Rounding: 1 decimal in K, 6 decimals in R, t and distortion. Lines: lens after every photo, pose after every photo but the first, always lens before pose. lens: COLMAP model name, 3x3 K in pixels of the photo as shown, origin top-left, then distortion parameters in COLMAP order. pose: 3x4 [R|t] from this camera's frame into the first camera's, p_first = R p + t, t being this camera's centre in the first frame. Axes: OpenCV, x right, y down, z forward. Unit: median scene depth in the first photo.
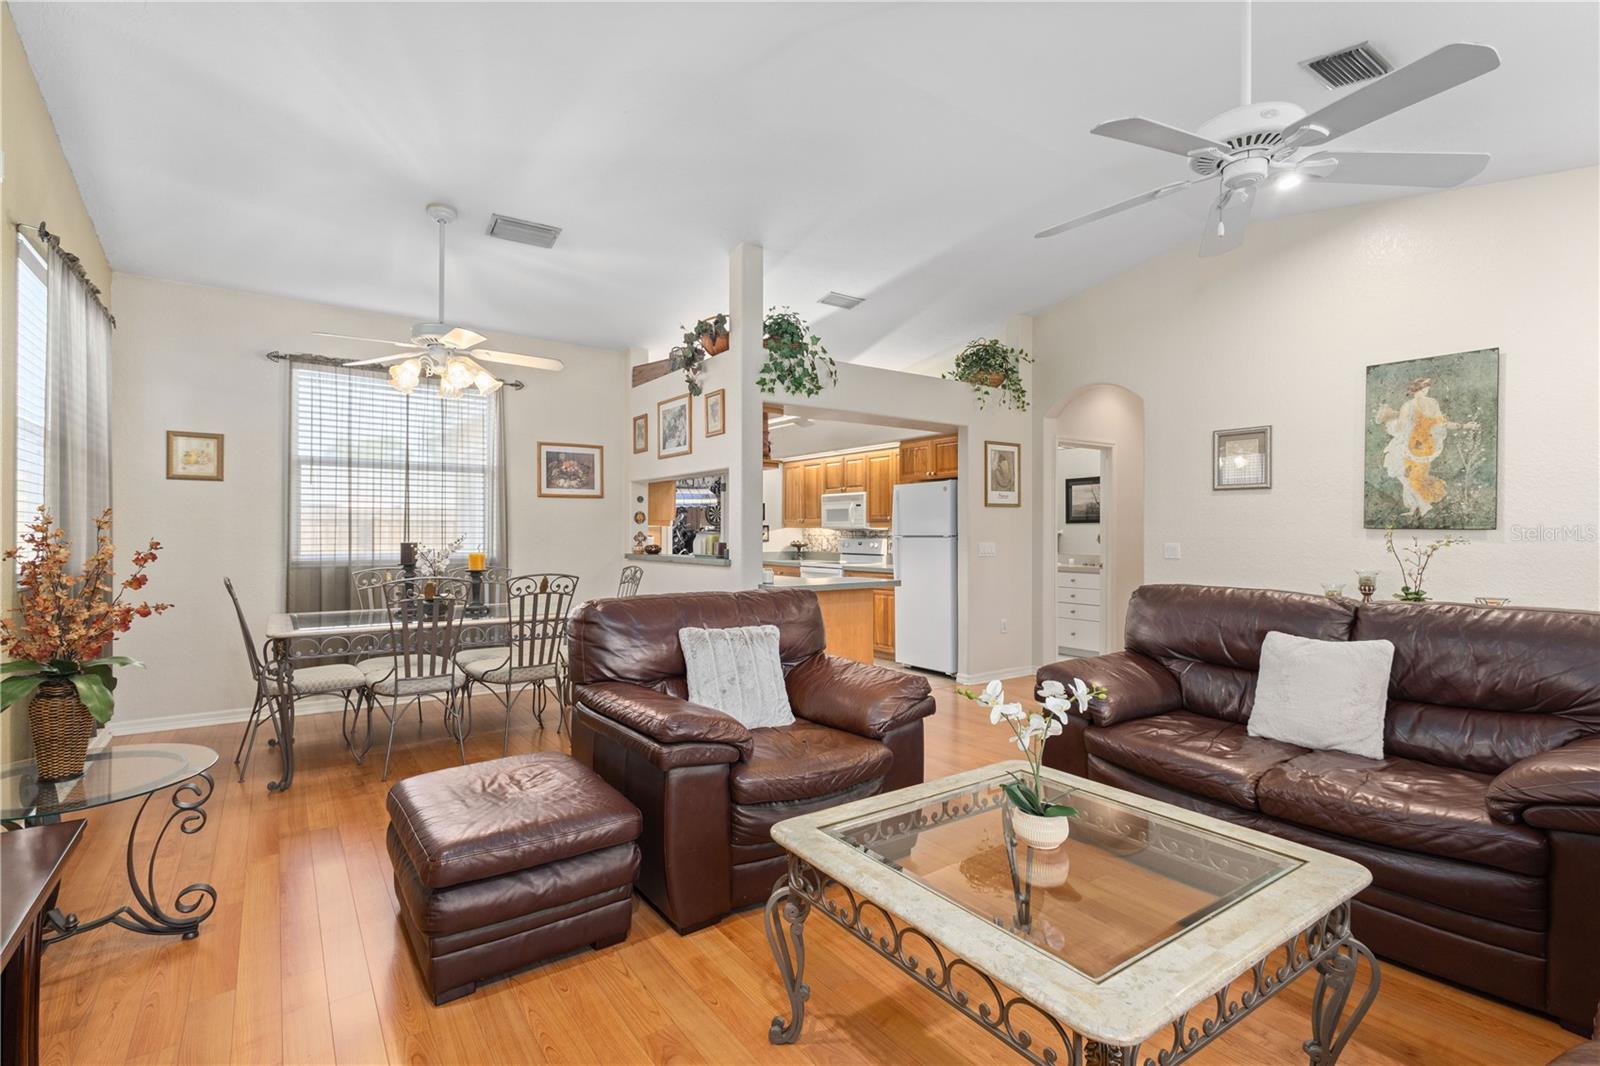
lens RADIAL K [[741.5, 0, 803.1], [0, 741.5, 528.9], [0, 0, 1]] dist [0.012302, -0.000215]
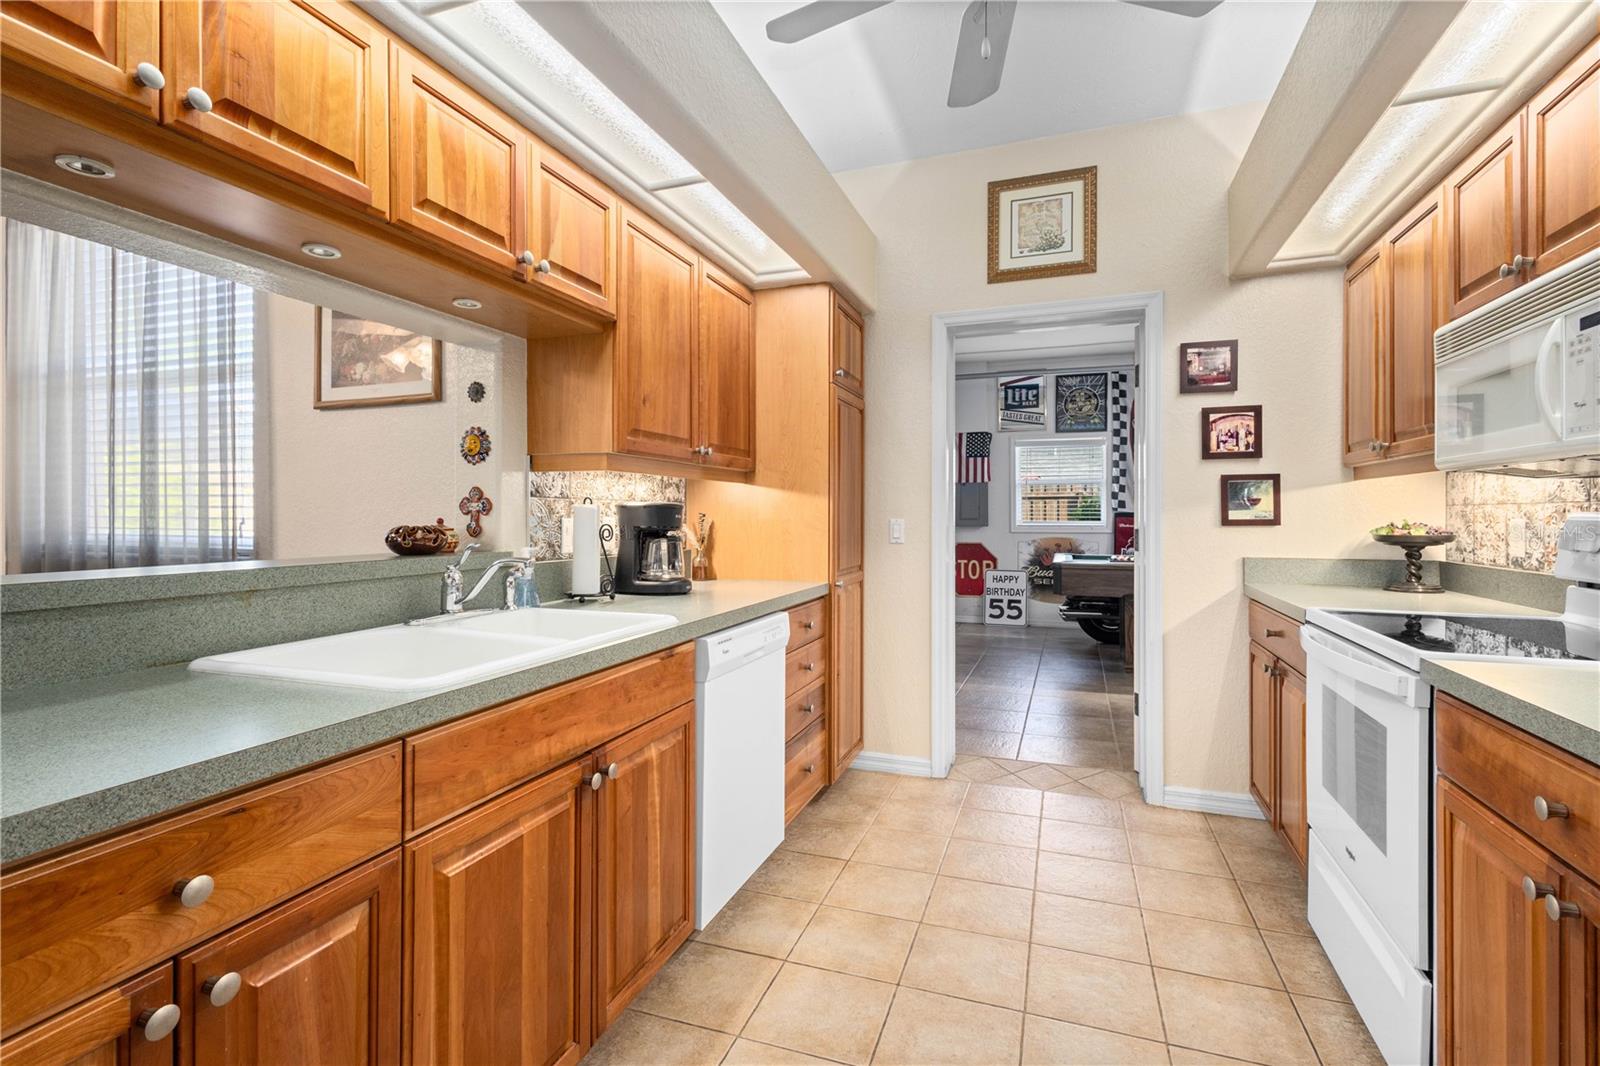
lens RADIAL K [[741.5, 0, 789.3], [0, 741.5, 520.3], [0, 0, 1]] dist [0.012302, -0.000215]
pose [[0.559189, 0.004487, -0.829028, 0.172041], [0.004083, 0.999958, 0.008166, 0.020011], [0.829030, -0.007951, 0.559147, 1.114788]]
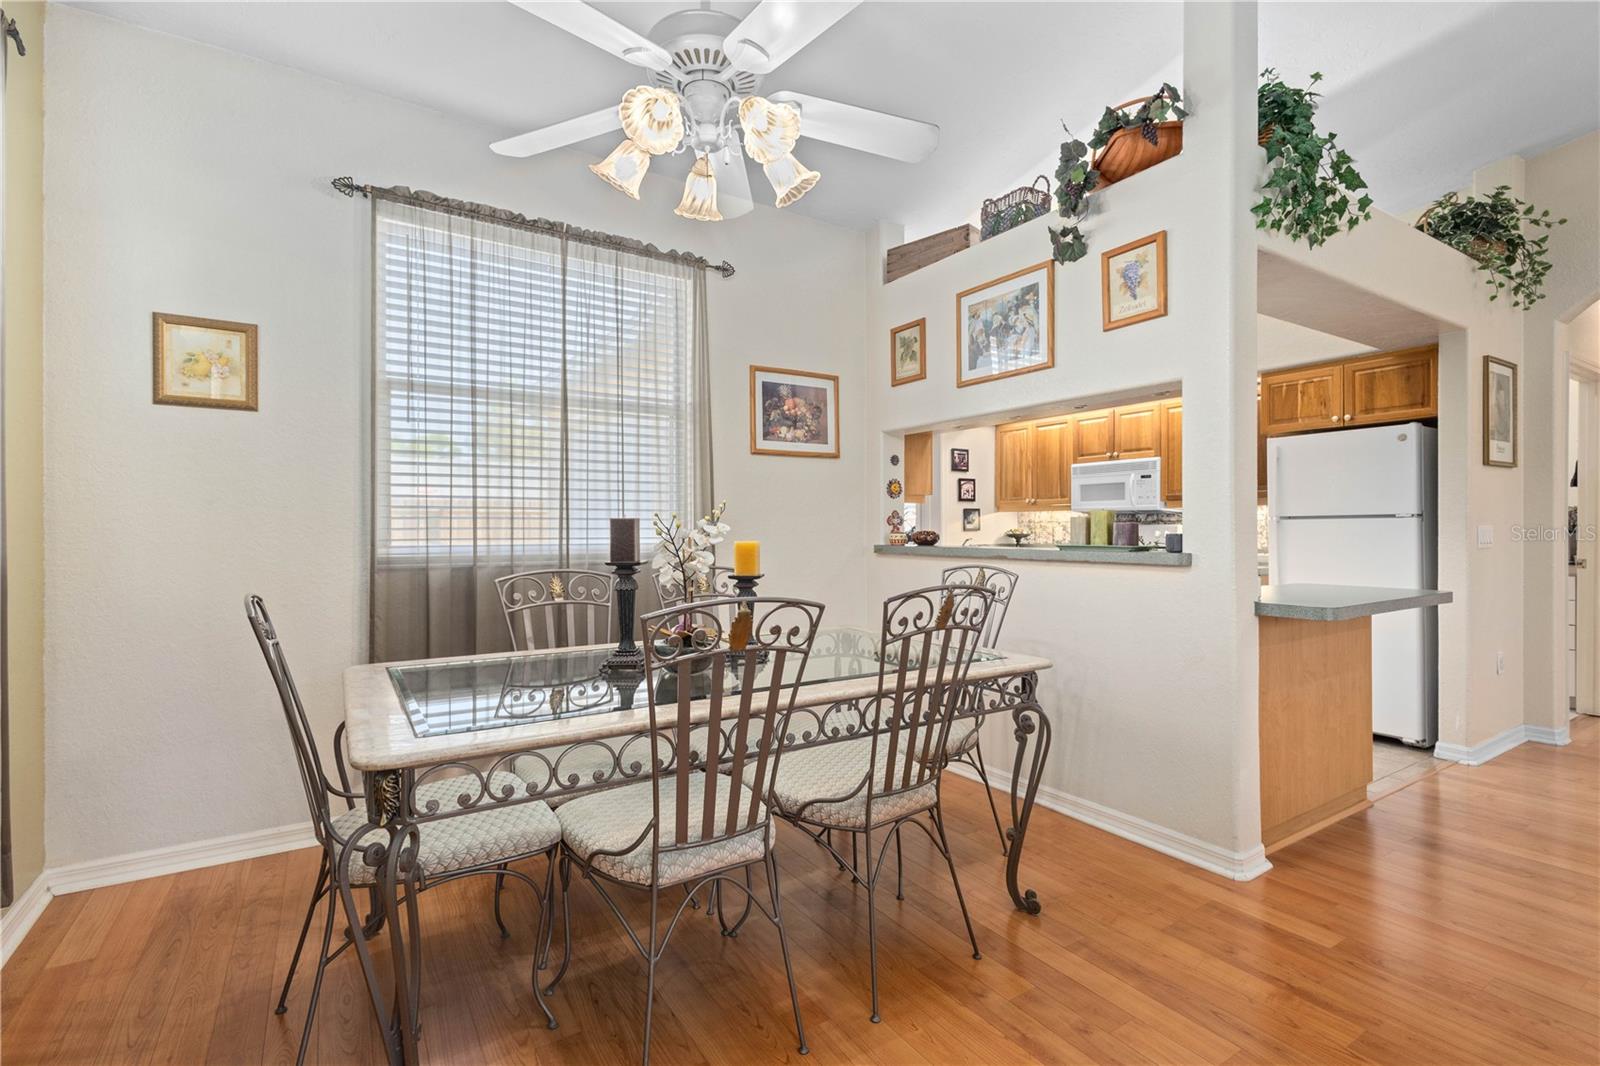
lens RADIAL K [[741.5, 0, 807.8], [0, 741.5, 529.1], [0, 0, 1]] dist [0.012302, -0.000215]
pose [[0.998985, -0.003507, -0.044901, -0.319063], [0.003786, 0.999974, 0.006136, 0.018326], [0.044878, -0.006299, 0.998973, 0.429939]]
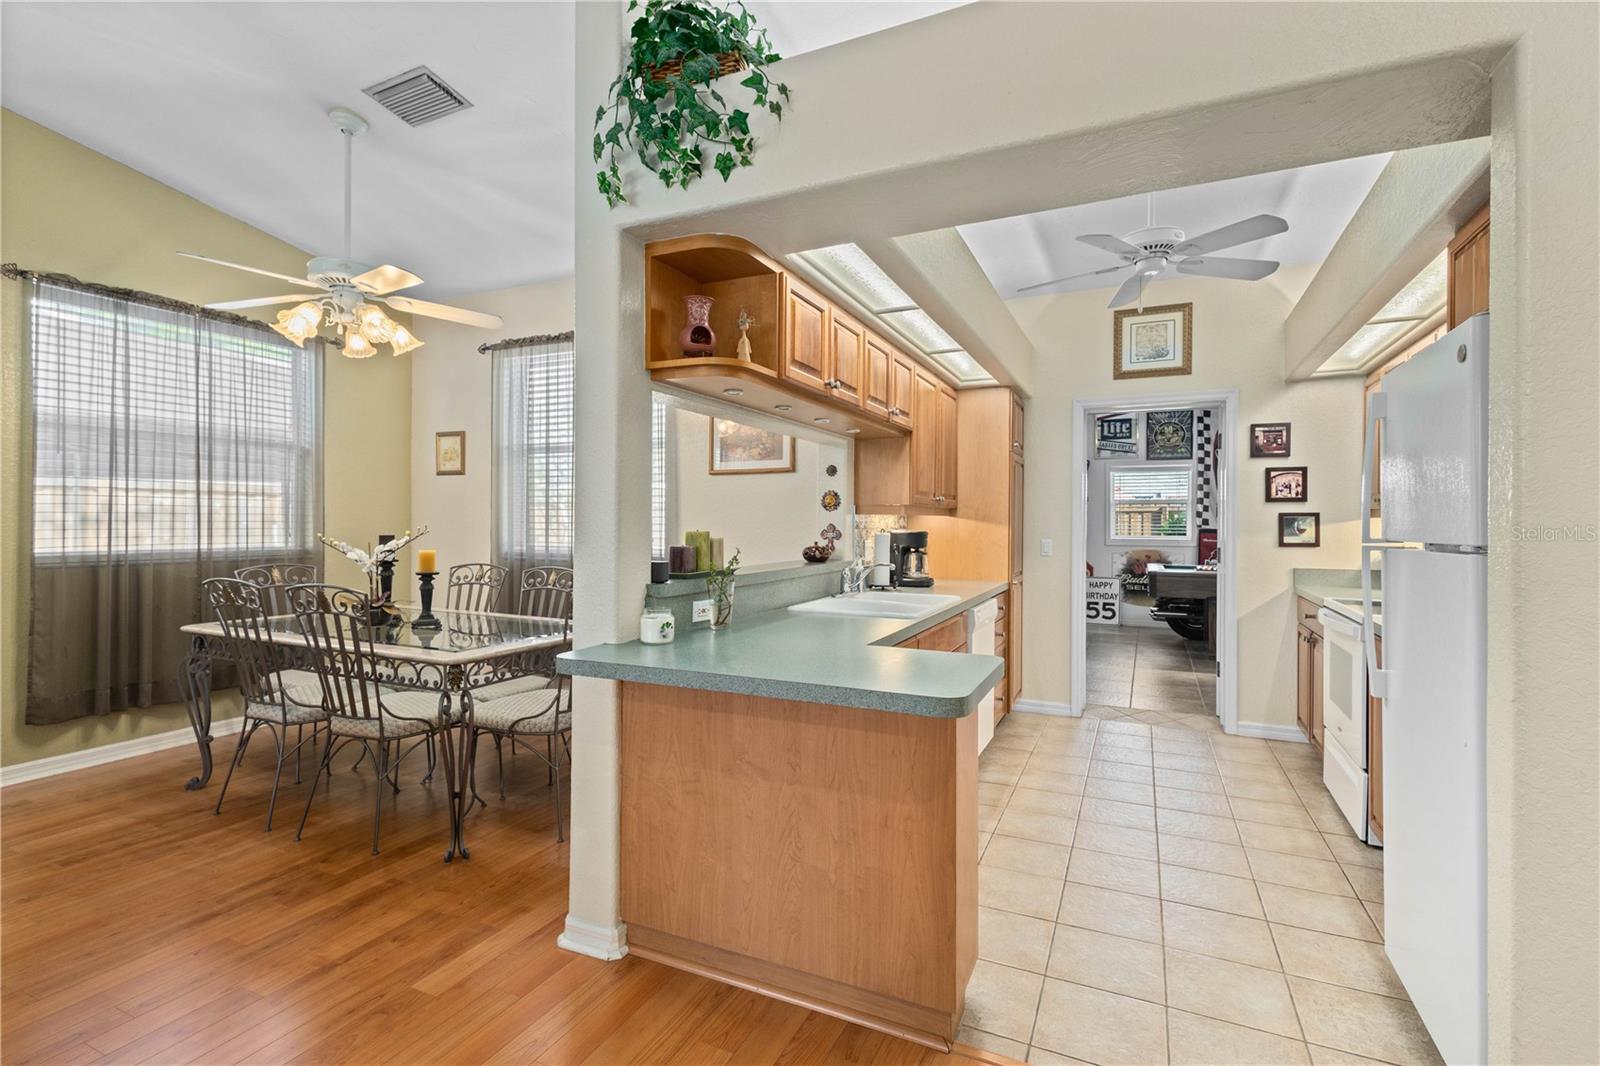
lens RADIAL K [[741.5, 0, 788.6], [0, 741.5, 526.8], [0, 0, 1]] dist [0.012302, -0.000215]
pose [[0.485841, 0.007559, -0.874014, 0.353447], [-0.000820, 0.999966, 0.008193, 0.001241], [0.874047, -0.003264, 0.485831, 0.809776]]
